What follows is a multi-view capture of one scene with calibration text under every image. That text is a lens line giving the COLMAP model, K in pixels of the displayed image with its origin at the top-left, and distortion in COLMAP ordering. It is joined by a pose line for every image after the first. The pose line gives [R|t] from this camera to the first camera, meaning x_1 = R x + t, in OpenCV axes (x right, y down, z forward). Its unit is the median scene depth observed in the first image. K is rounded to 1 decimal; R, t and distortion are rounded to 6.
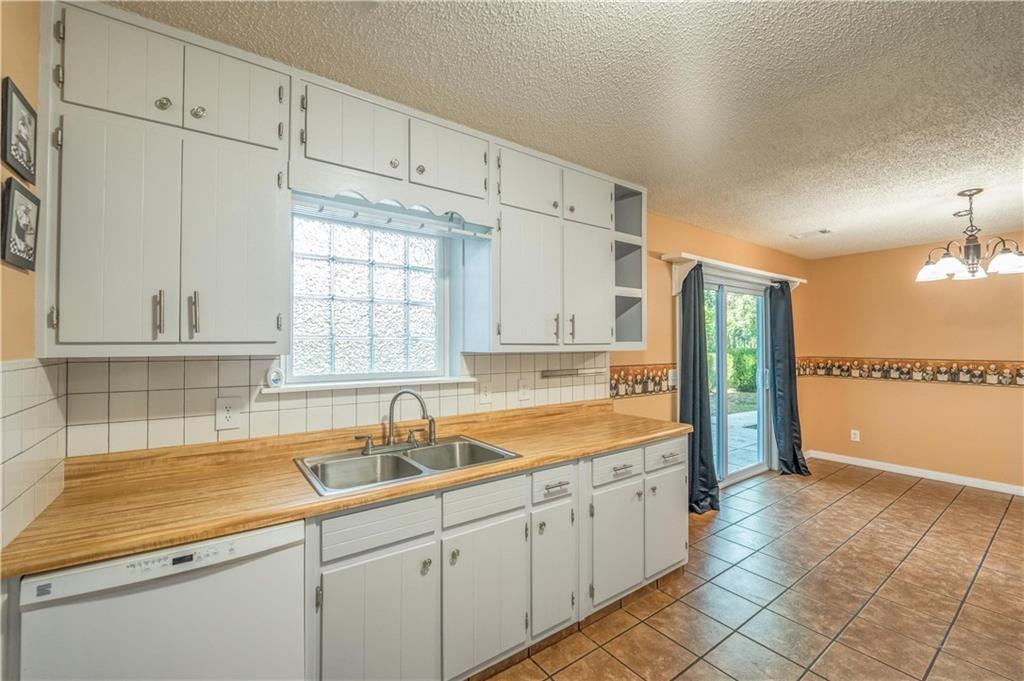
lens RADIAL K [[438.5, 0, 534.1], [0, 438.5, 329.3], [0, 0, 1]] dist [0.000992, 0.000207]
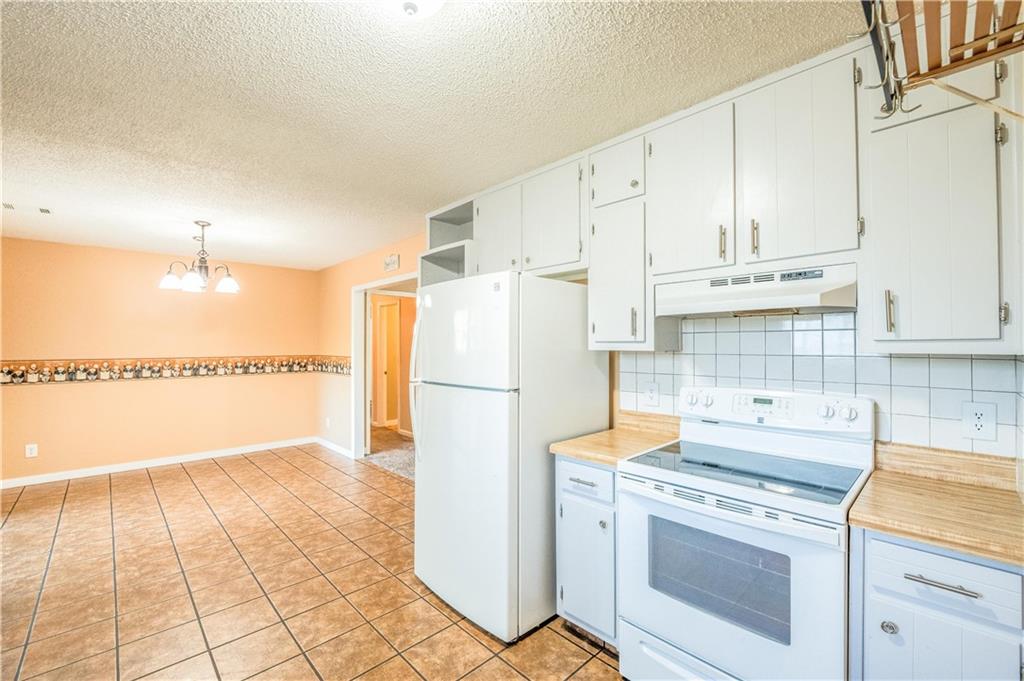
lens RADIAL K [[421.2, 0, 512.0], [0, 421.2, 340.5], [0, 0, 1]] dist [-0.011388, -0.000150]
pose [[-0.104864, 0.006595, 0.994465, -0.265412], [-0.033481, 0.999388, -0.010159, 0.003719], [-0.993923, -0.034361, -0.104579, 0.225358]]
